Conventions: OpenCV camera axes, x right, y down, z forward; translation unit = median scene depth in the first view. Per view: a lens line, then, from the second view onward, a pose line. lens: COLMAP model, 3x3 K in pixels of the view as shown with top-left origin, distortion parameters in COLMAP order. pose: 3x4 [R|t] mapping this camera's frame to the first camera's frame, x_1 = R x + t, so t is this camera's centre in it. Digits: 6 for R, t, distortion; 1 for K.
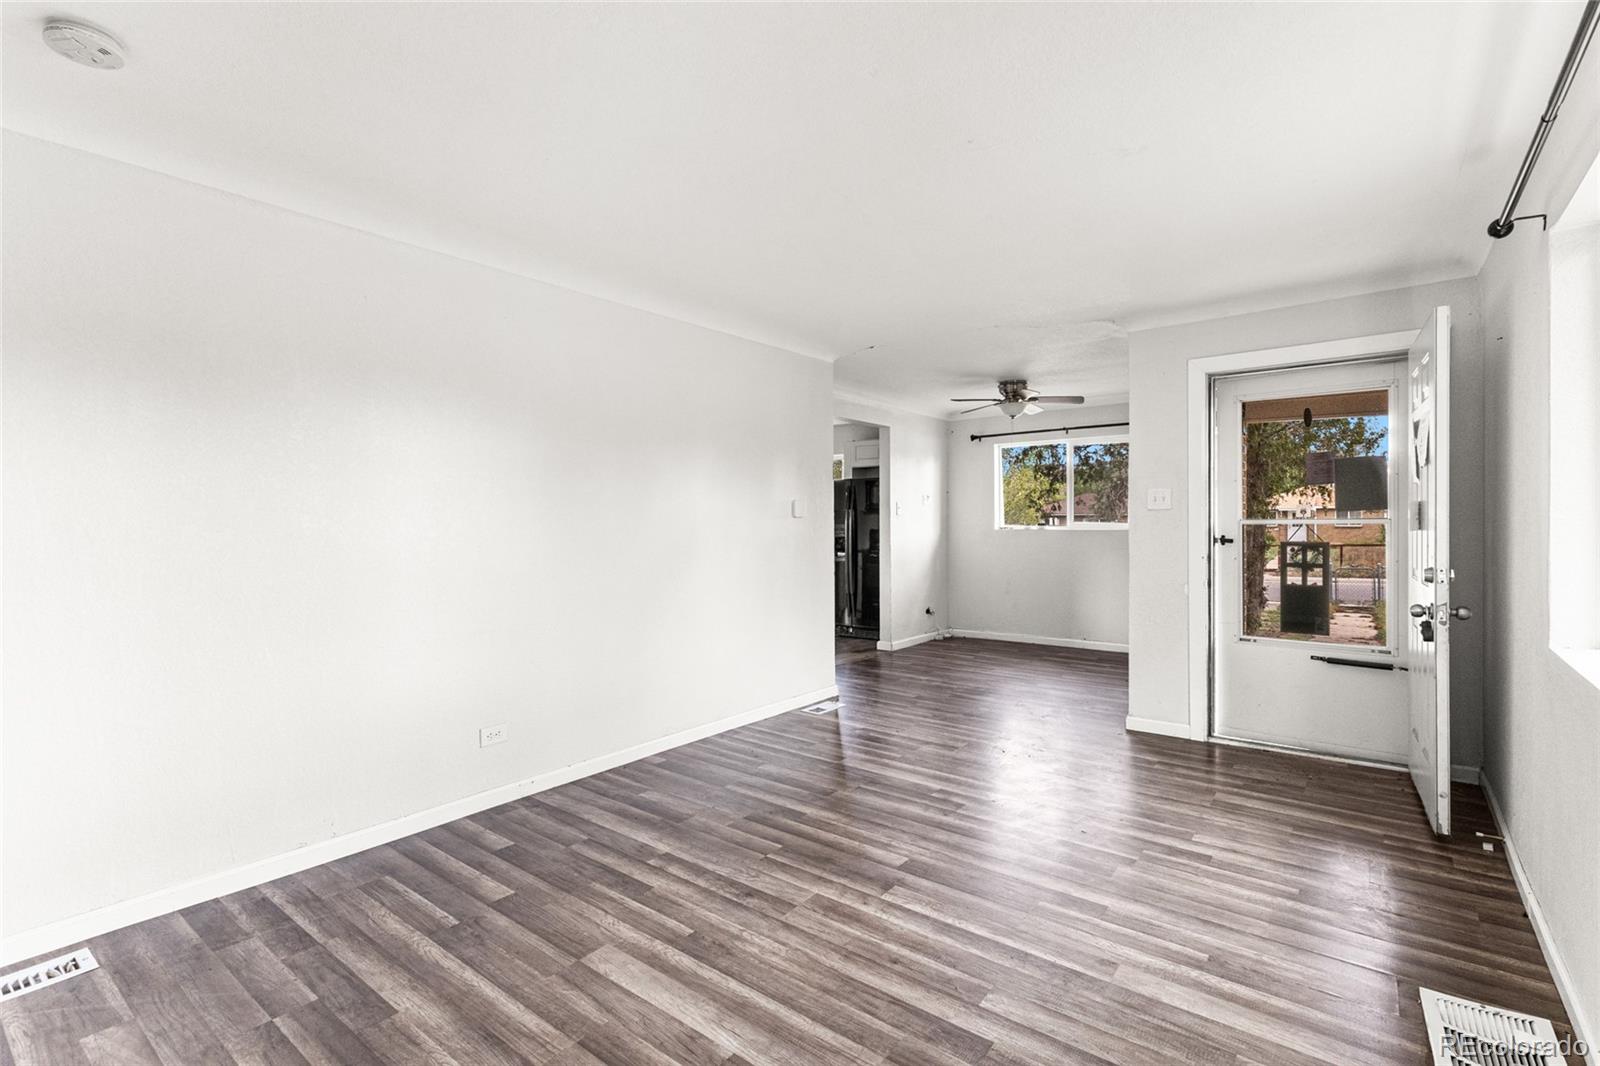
lens RADIAL K [[734.5, 0, 789.3], [0, 734.5, 524.5], [0, 0, 1]] dist [0.002698, 0.001118]
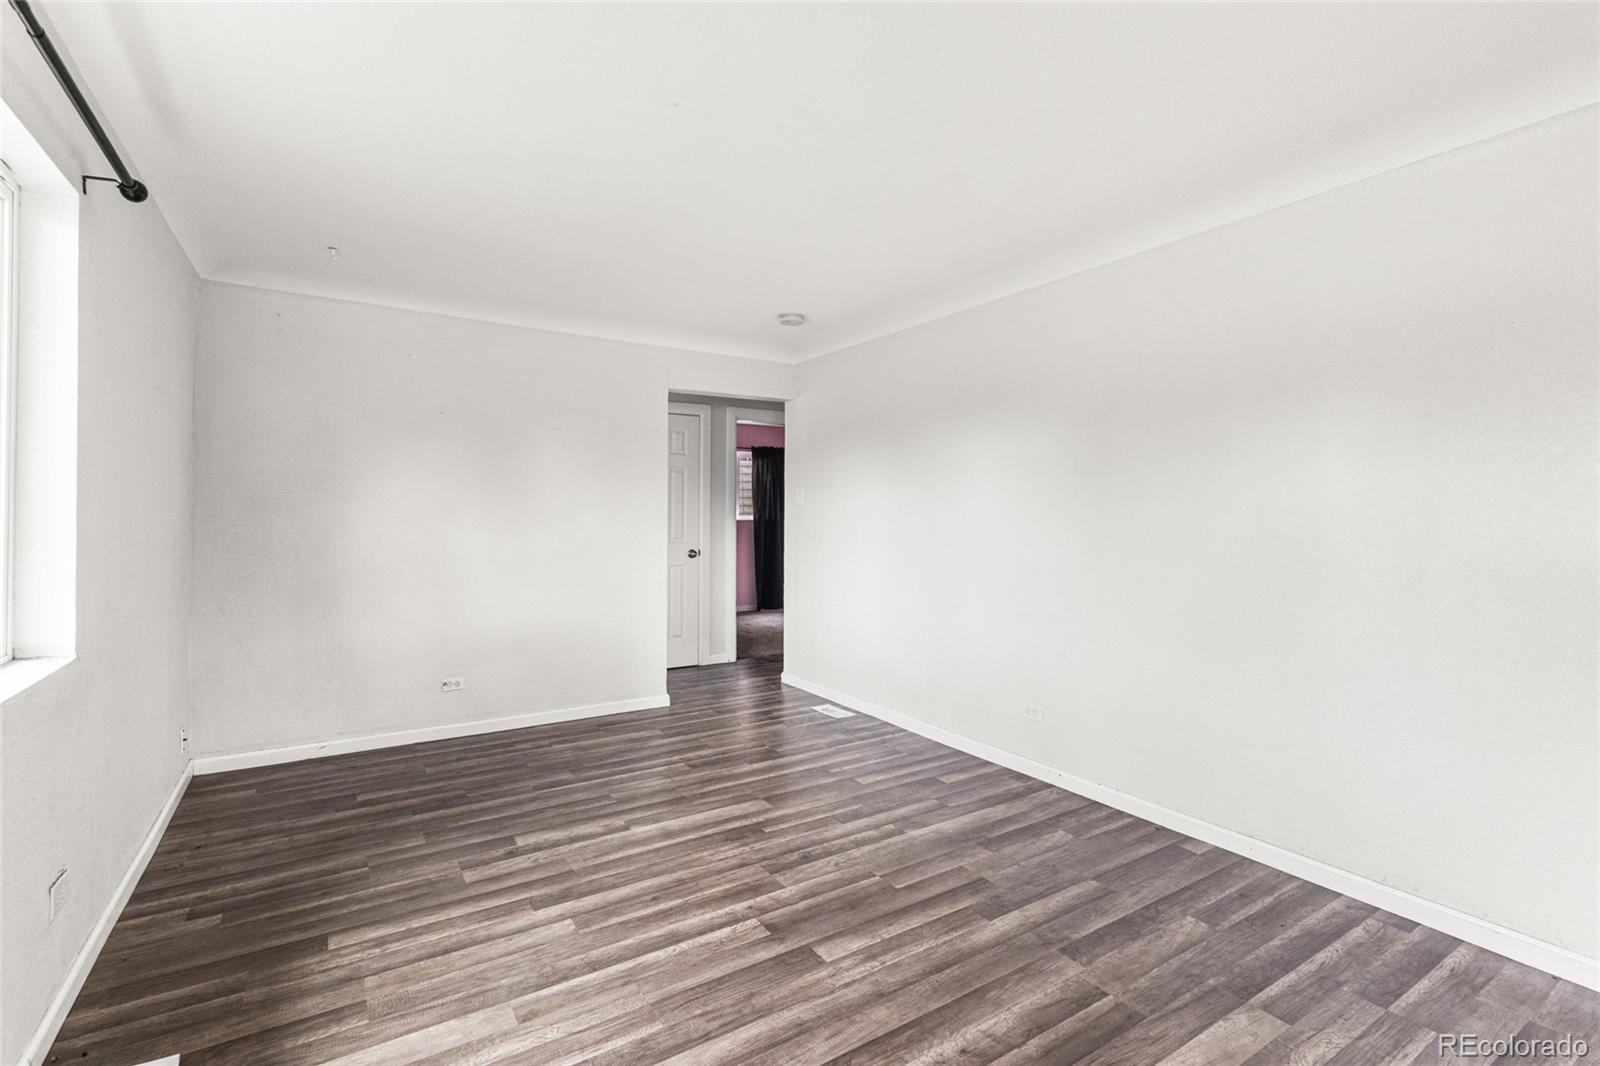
lens RADIAL K [[734.5, 0, 791.9], [0, 734.5, 522.5], [0, 0, 1]] dist [0.002698, 0.001118]
pose [[-0.331640, 0.010693, -0.943345, 1.122827], [-0.009313, 0.999850, 0.014607, -0.009549], [0.943360, 0.013630, -0.331491, 1.540320]]
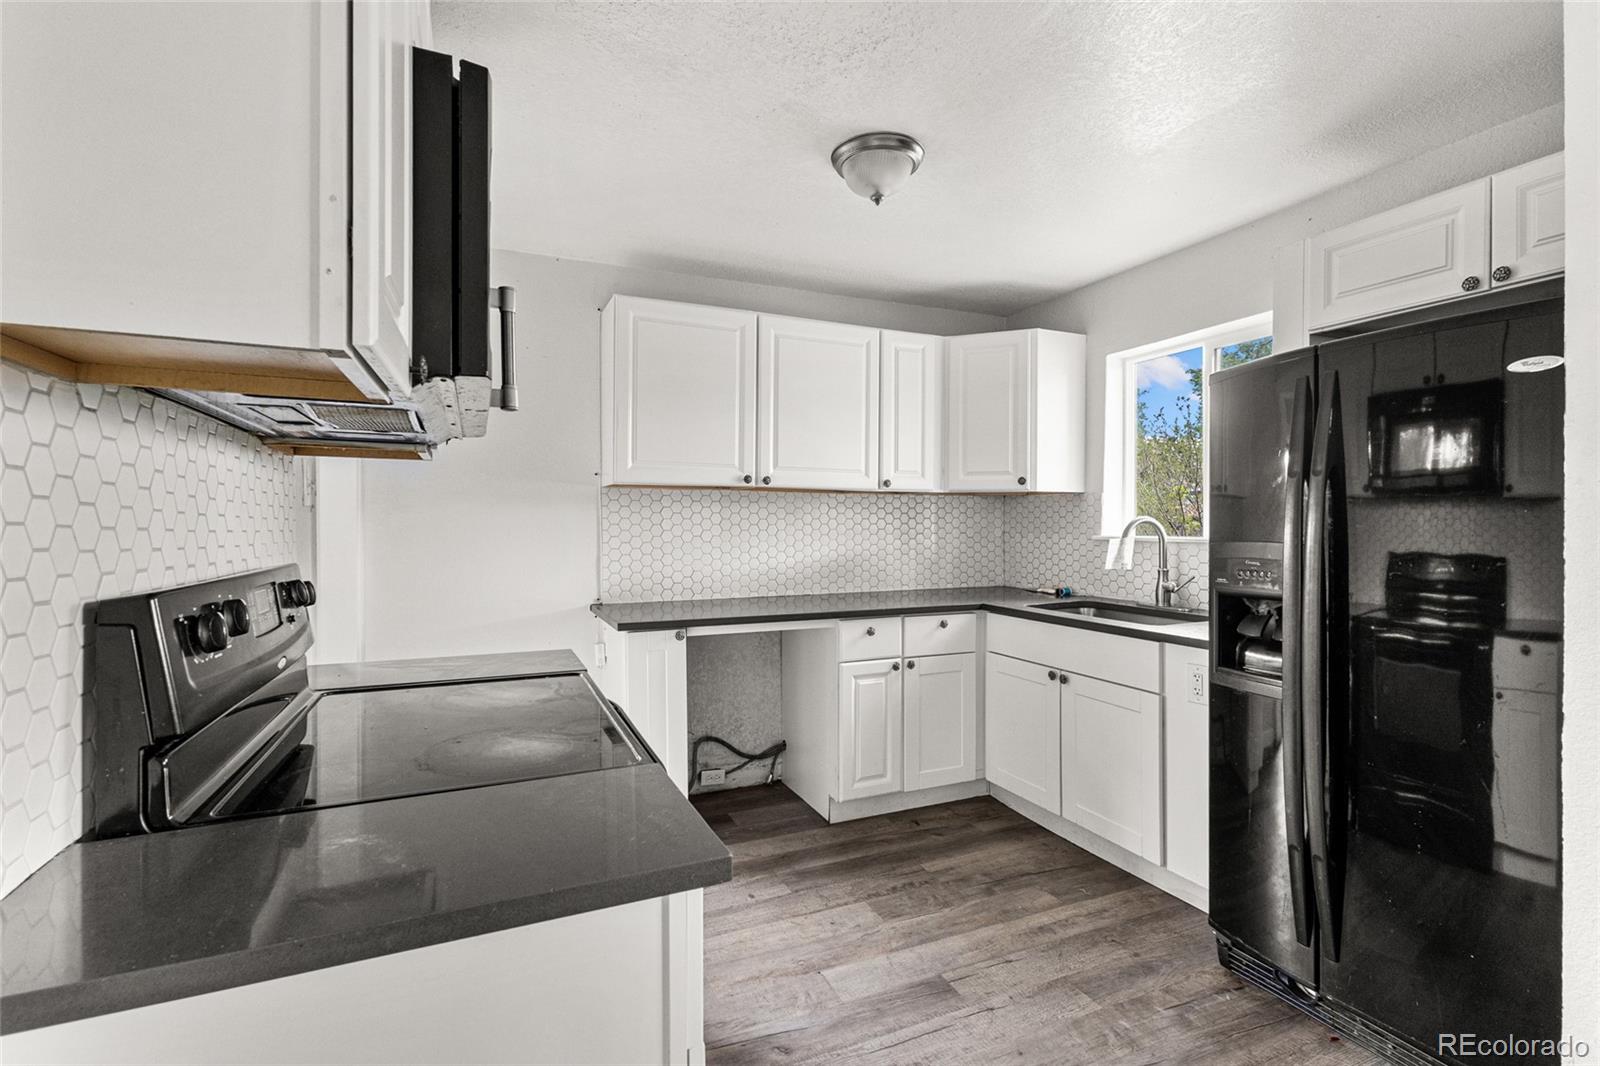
lens RADIAL K [[734.5, 0, 799.1], [0, 734.5, 532.0], [0, 0, 1]] dist [0.002698, 0.001118]
pose [[0.883309, 0.008782, -0.468709, 0.013851], [-0.004512, 0.999937, 0.010232, -0.001464], [0.468769, -0.006923, 0.883293, 0.203405]]
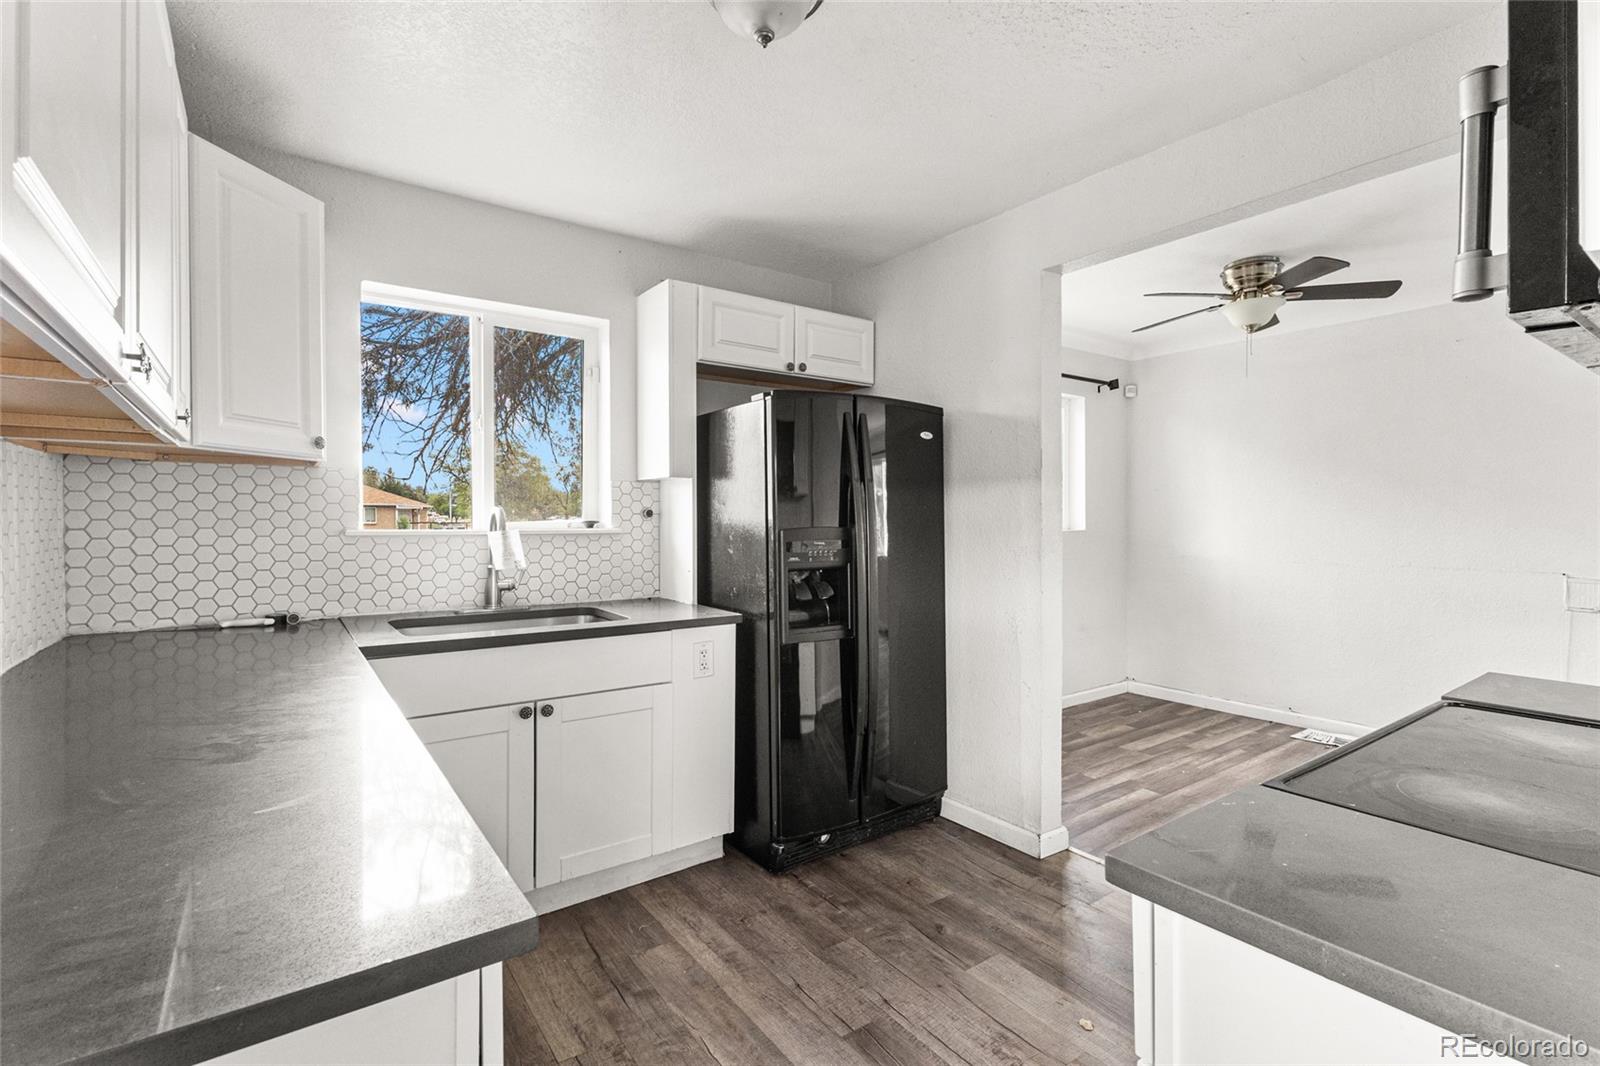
lens RADIAL K [[734.5, 0, 796.5], [0, 734.5, 528.9], [0, 0, 1]] dist [0.002698, 0.001118]
pose [[0.276644, -0.013376, 0.960879, -0.070457], [-0.000681, 0.999900, 0.014115, -0.001221], [-0.960972, -0.004559, 0.276607, 0.261966]]
